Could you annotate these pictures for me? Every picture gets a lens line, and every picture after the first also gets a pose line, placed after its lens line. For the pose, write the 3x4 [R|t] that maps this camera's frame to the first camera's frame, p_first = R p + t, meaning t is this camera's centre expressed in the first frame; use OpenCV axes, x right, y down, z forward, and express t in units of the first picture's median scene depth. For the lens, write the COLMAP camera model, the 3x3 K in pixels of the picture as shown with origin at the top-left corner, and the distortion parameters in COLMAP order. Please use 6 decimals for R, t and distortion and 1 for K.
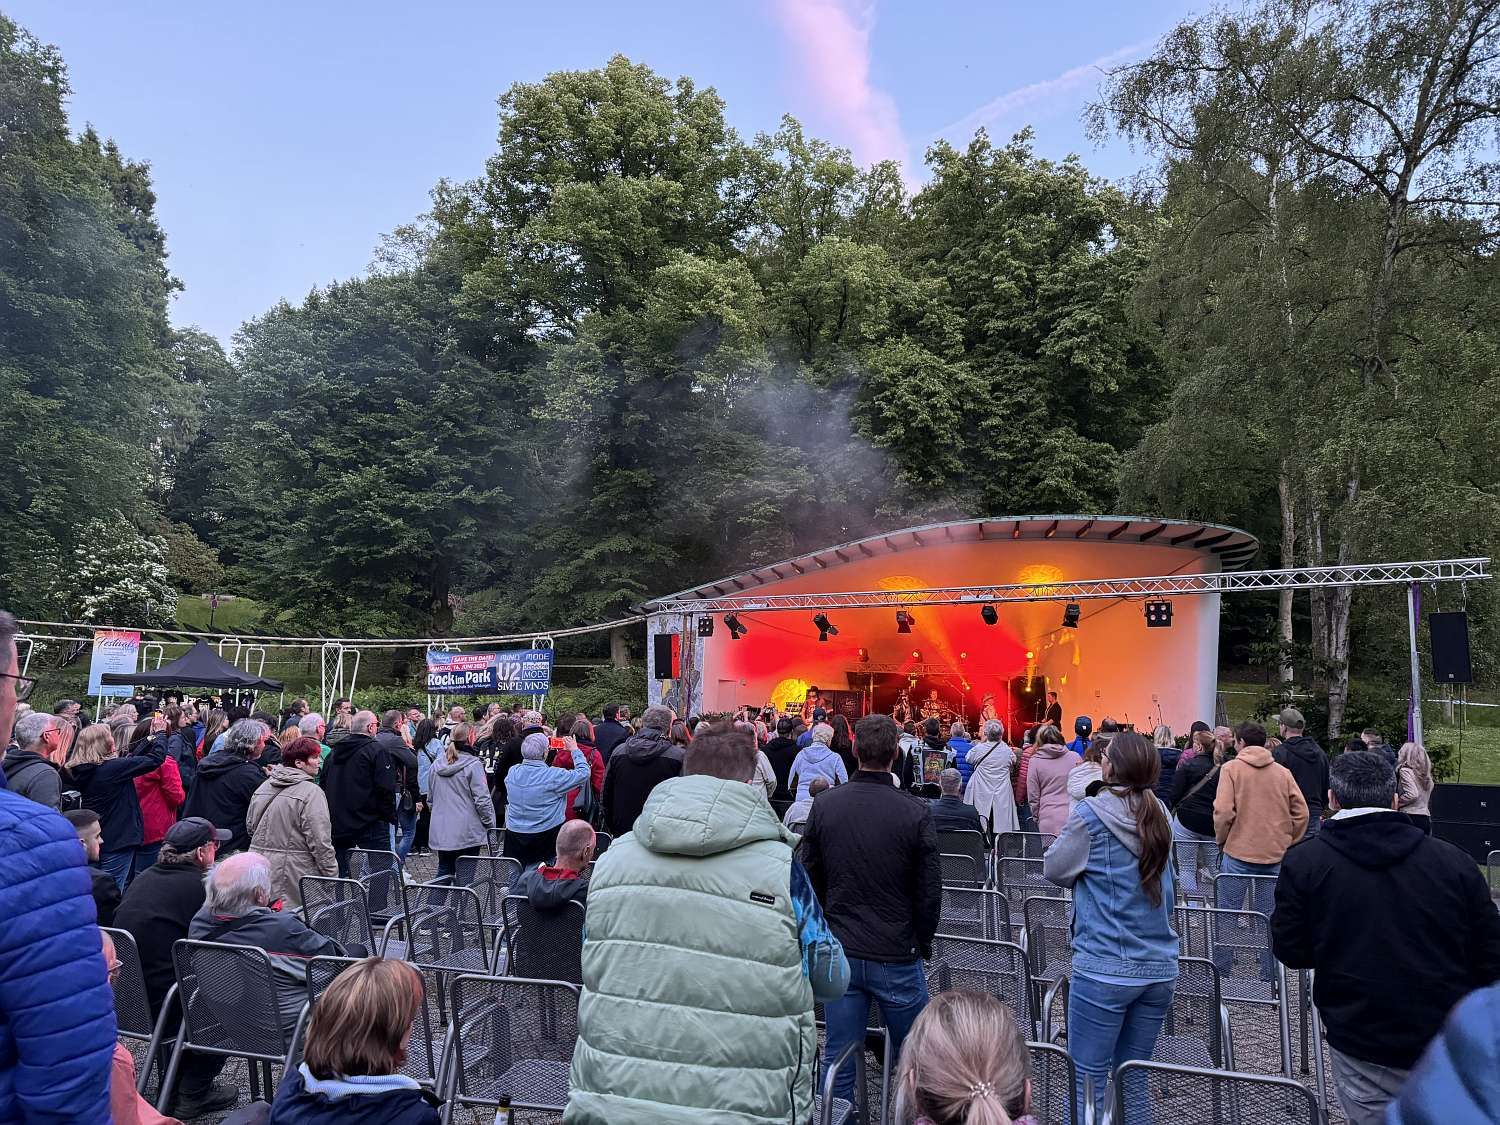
lens RADIAL K [[1044.4, 0, 747.8], [0, 1044.4, 564.7], [0, 0, 1]] dist [0.009956, -0.001860]
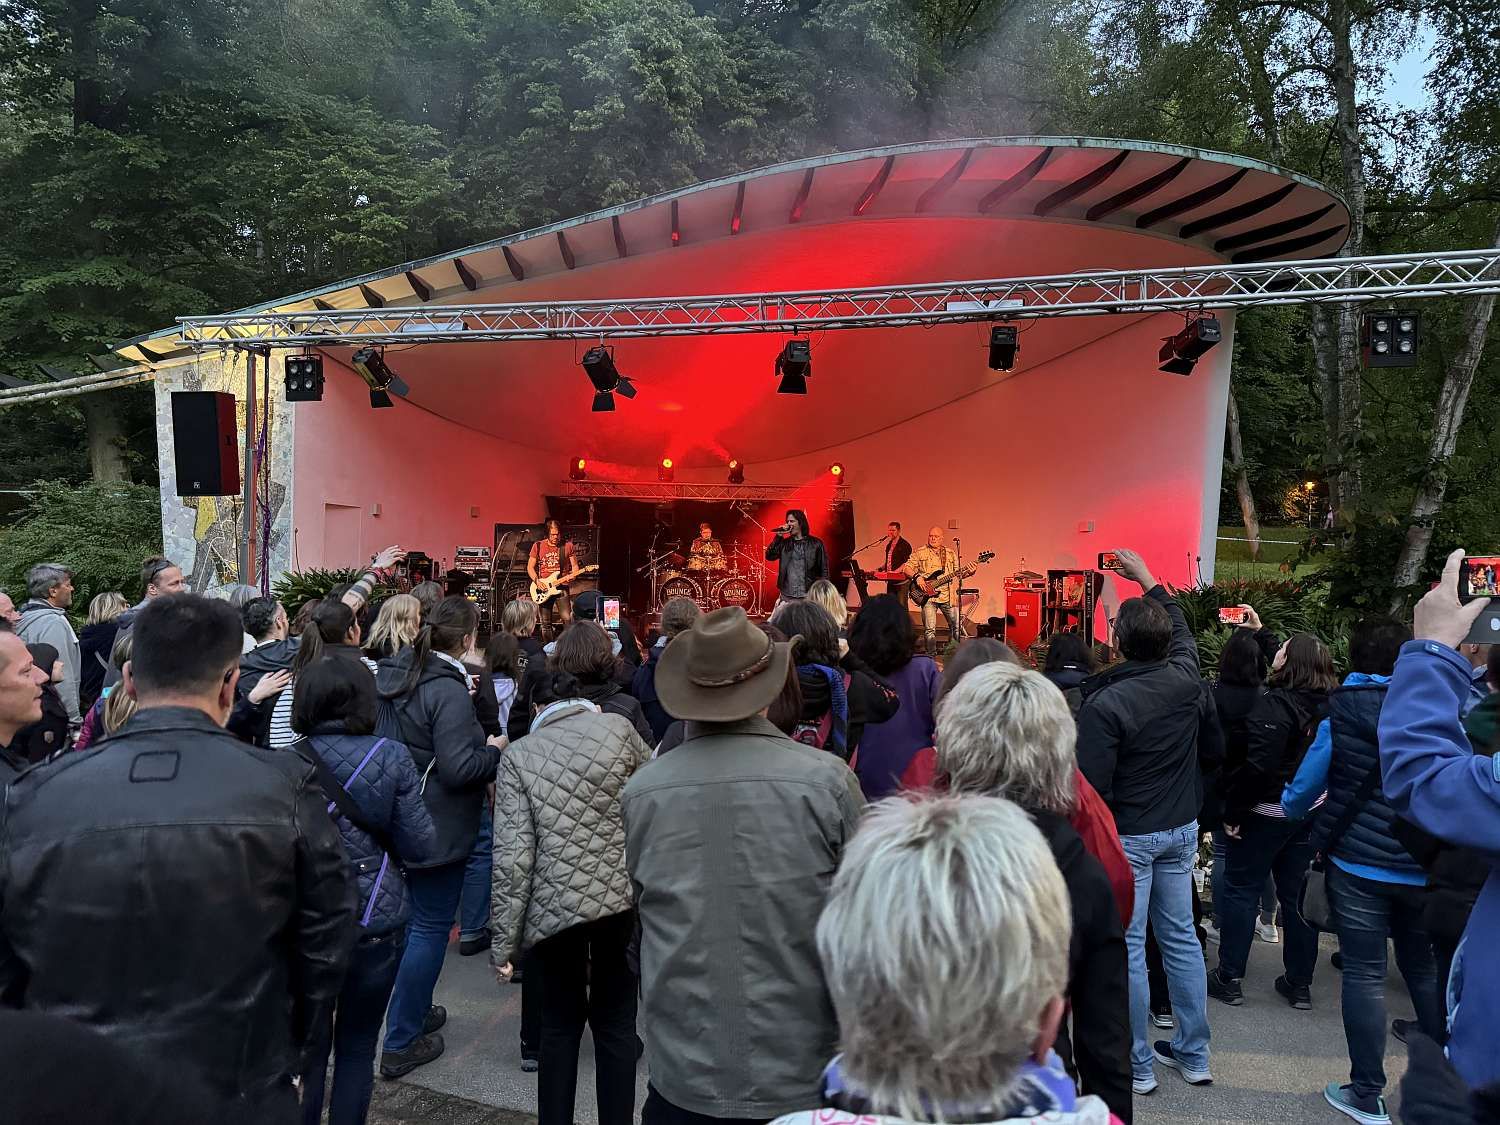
lens RADIAL K [[1044.4, 0, 752.4], [0, 1044.4, 555.7], [0, 0, 1]] dist [0.009956, -0.001860]
pose [[0.916767, -0.021761, 0.398829, -0.032513], [-0.033762, 0.990720, 0.131662, 0.050165], [-0.397992, -0.134169, 0.907525, 0.372788]]
